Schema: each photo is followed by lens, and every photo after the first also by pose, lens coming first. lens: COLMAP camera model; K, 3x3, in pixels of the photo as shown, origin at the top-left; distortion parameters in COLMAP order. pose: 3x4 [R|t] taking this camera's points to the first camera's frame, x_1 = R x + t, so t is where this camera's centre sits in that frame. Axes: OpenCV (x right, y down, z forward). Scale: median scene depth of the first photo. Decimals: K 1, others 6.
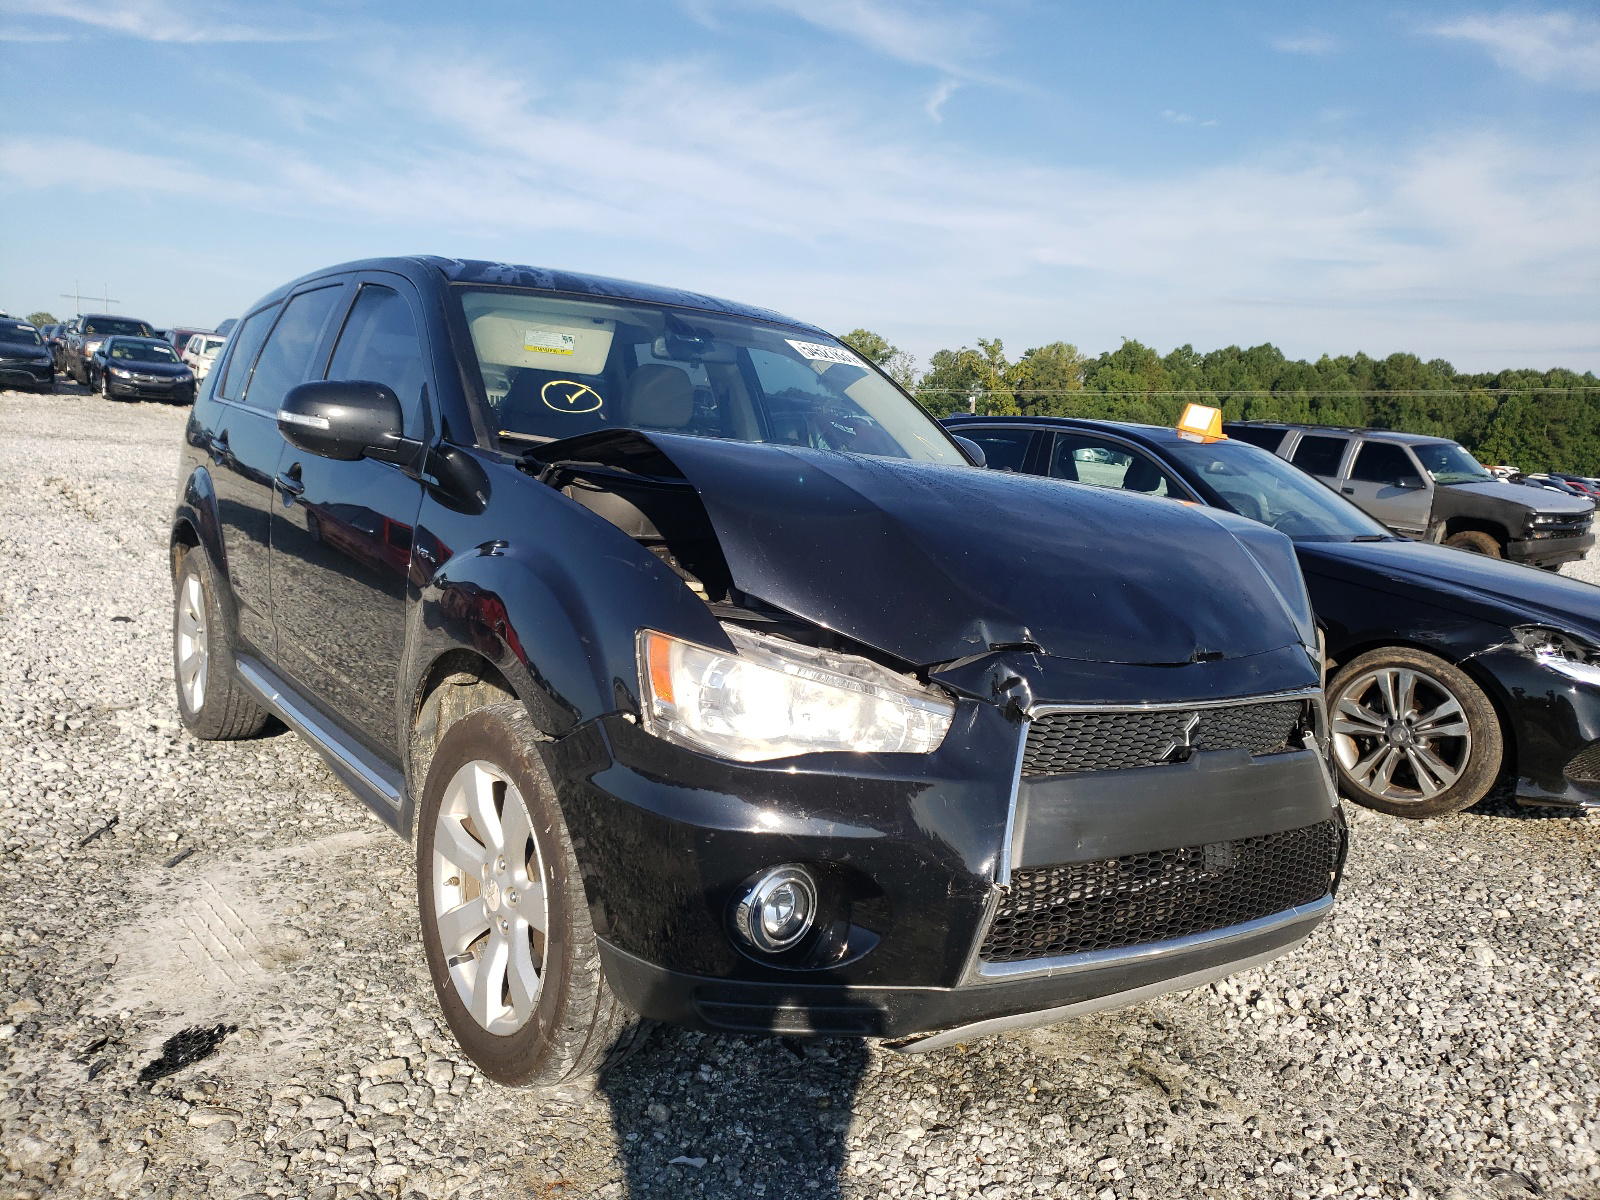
lens RADIAL K [[1223.2, 0, 800.0], [0, 1223.2, 600.0], [0, 0, 1]] dist [0.007254, 0.000066]
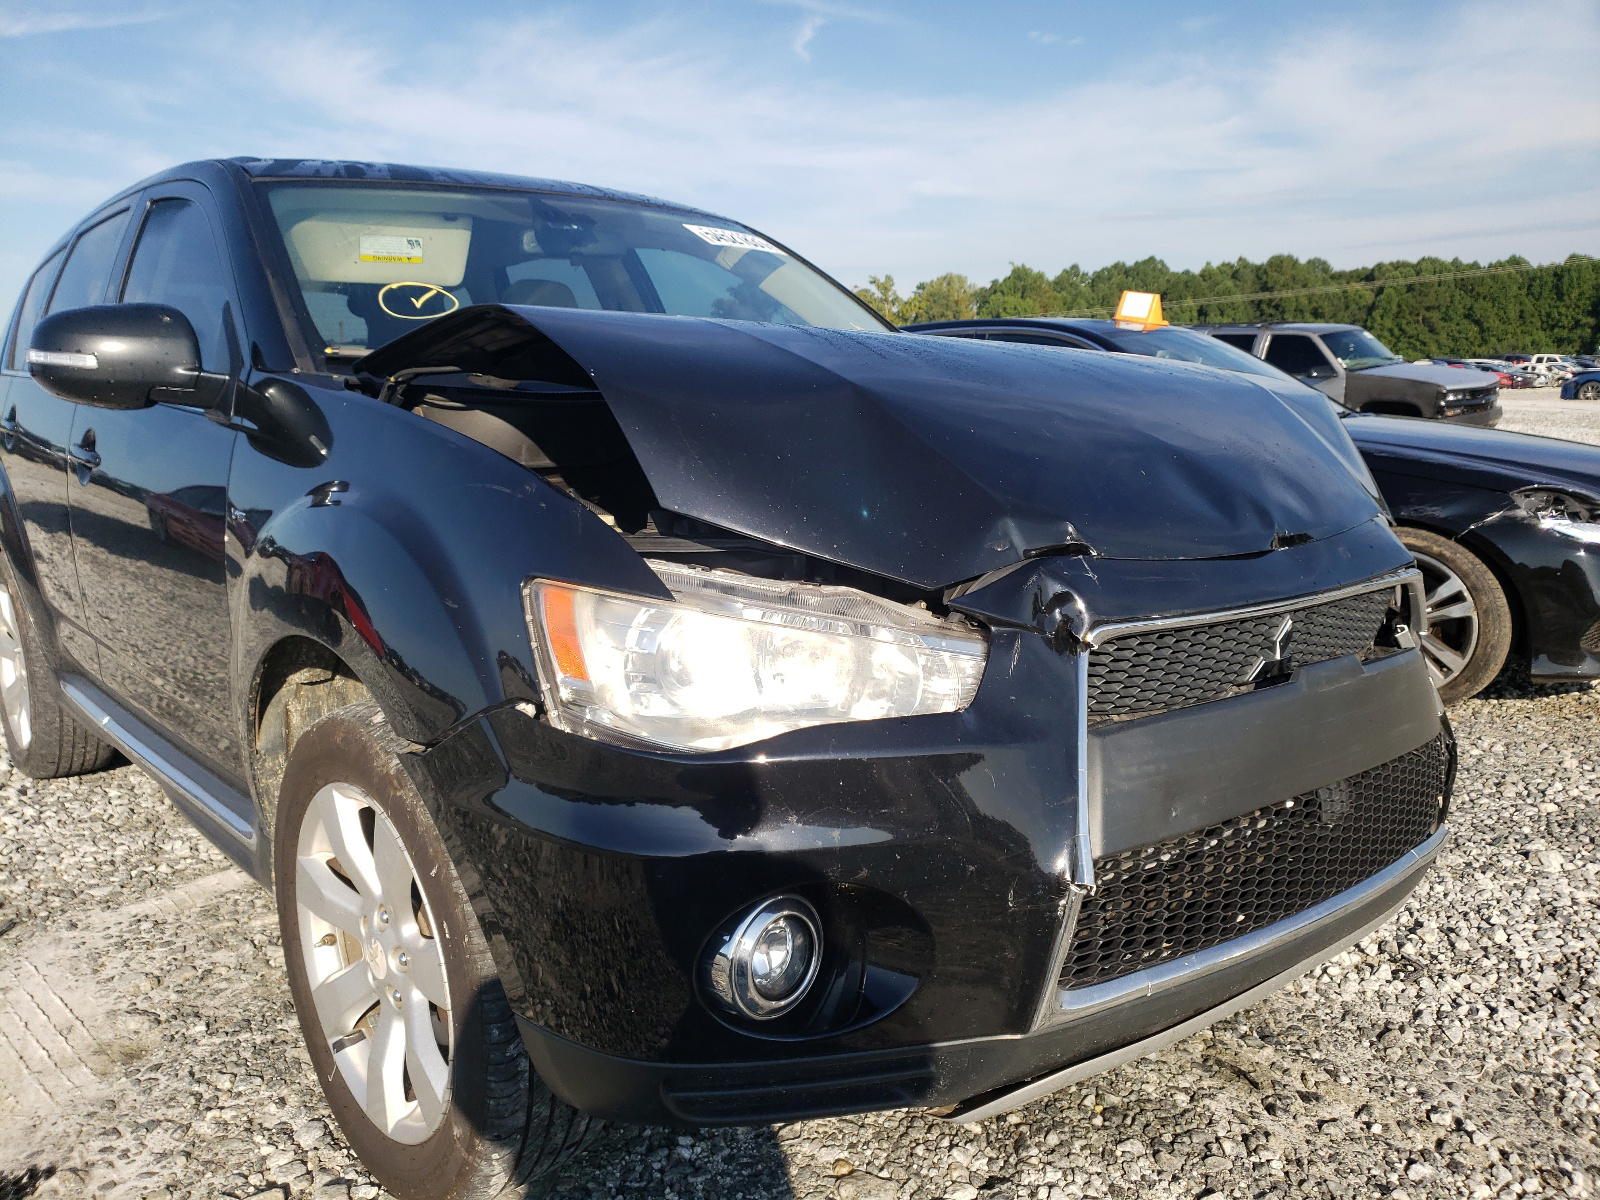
lens RADIAL K [[1135.3, 0, 800.0], [0, 1135.3, 600.0], [0, 0, 1]] dist [0.014750, 0.000092]
pose [[0.991807, -0.104391, 0.073634, -0.020551], [0.101638, 0.994009, 0.040201, 0.019345], [-0.077389, -0.032388, 0.996475, 0.266078]]
